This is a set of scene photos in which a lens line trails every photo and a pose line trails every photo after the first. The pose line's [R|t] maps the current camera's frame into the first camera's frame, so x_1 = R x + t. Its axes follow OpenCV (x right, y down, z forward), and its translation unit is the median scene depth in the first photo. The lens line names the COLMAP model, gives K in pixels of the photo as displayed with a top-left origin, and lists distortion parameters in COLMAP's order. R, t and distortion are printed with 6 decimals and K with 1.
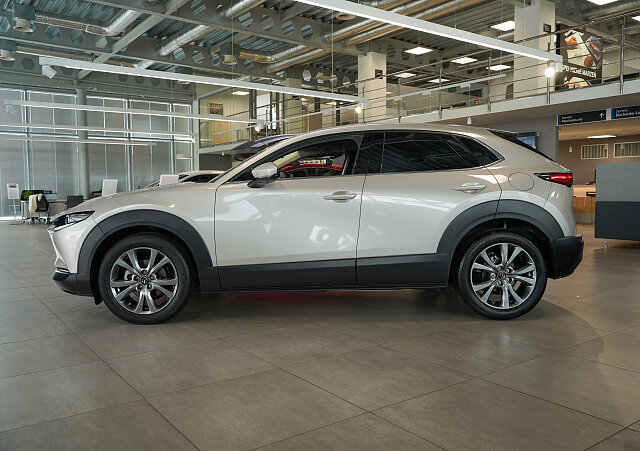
lens RADIAL K [[547.0, 0, 319.7], [0, 547.0, 229.4], [0, 0, 1]] dist [-0.007509, 0.022517]
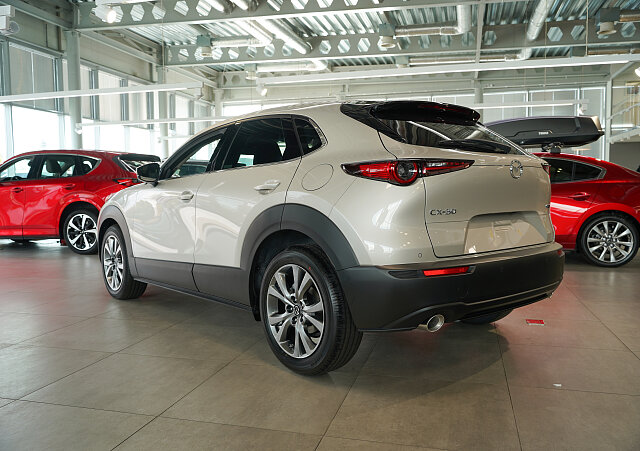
lens RADIAL K [[547.0, 0, 323.5], [0, 547.0, 228.4], [0, 0, 1]] dist [-0.007509, 0.022517]
pose [[0.631539, 0.056779, -0.773263, 0.901318], [-0.050250, 0.998216, 0.032257, -0.046737], [0.773714, 0.018485, 0.633265, 0.574774]]
